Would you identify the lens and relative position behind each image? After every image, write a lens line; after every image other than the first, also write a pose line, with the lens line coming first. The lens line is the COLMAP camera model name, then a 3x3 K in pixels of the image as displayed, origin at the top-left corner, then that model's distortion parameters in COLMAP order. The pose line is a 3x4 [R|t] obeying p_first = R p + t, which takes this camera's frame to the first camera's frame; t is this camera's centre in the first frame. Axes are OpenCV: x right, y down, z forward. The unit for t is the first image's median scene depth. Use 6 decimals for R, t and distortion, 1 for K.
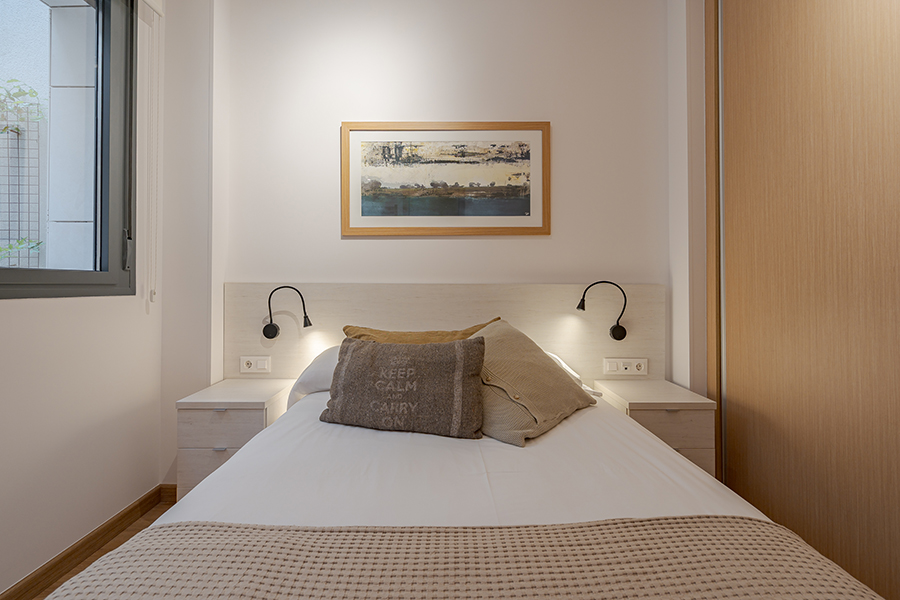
lens RADIAL K [[416.9, 0, 447.6], [0, 416.9, 280.1], [0, 0, 1]] dist [-0.001274, -0.000340]
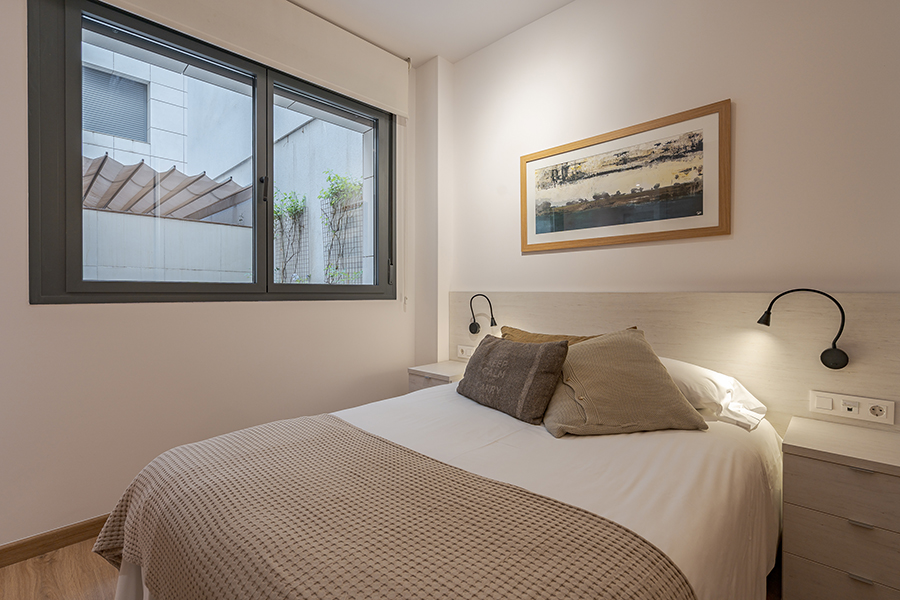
lens RADIAL K [[409.3, 0, 445.2], [0, 409.3, 297.4], [0, 0, 1]] dist [-0.001650, -0.000607]
pose [[0.714866, 0.008404, -0.699211, 0.413347], [0.006127, 0.999814, 0.018282, 0.000233], [0.699235, -0.017354, 0.714681, 0.005026]]
